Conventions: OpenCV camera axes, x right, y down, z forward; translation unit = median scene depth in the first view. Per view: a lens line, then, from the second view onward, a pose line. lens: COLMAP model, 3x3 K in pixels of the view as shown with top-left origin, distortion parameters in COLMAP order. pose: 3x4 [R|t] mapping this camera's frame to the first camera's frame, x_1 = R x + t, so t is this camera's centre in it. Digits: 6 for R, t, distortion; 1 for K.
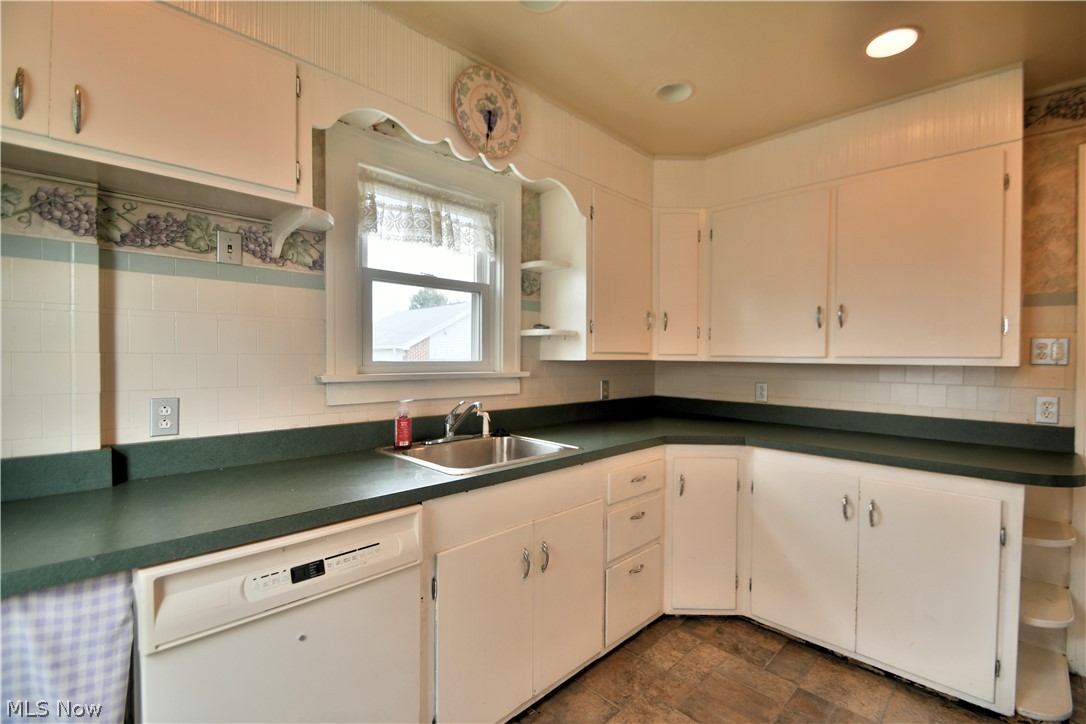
lens RADIAL K [[479.3, 0, 544.9], [0, 479.3, 364.5], [0, 0, 1]] dist [-0.010167, -0.001160]
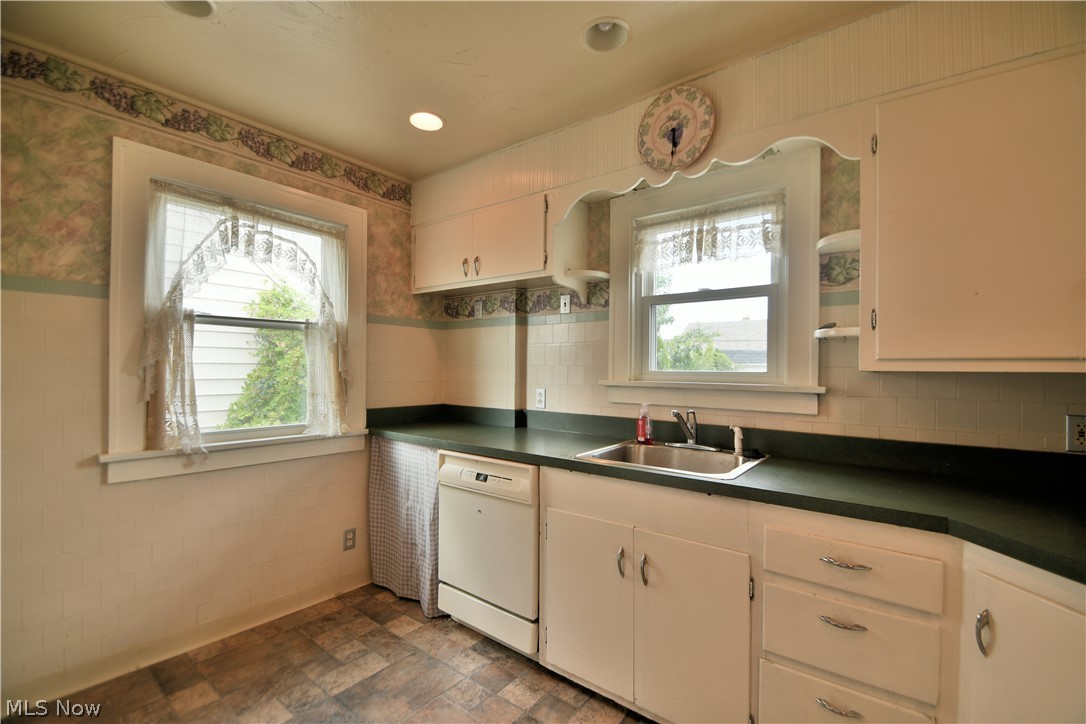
lens RADIAL K [[479.3, 0, 544.5], [0, 479.3, 364.3], [0, 0, 1]] dist [-0.010167, -0.001160]
pose [[0.106900, -0.015634, -0.994147, 0.854190], [-0.023898, 0.999547, -0.018288, 0.005195], [0.993983, 0.025713, 0.106478, 0.610198]]
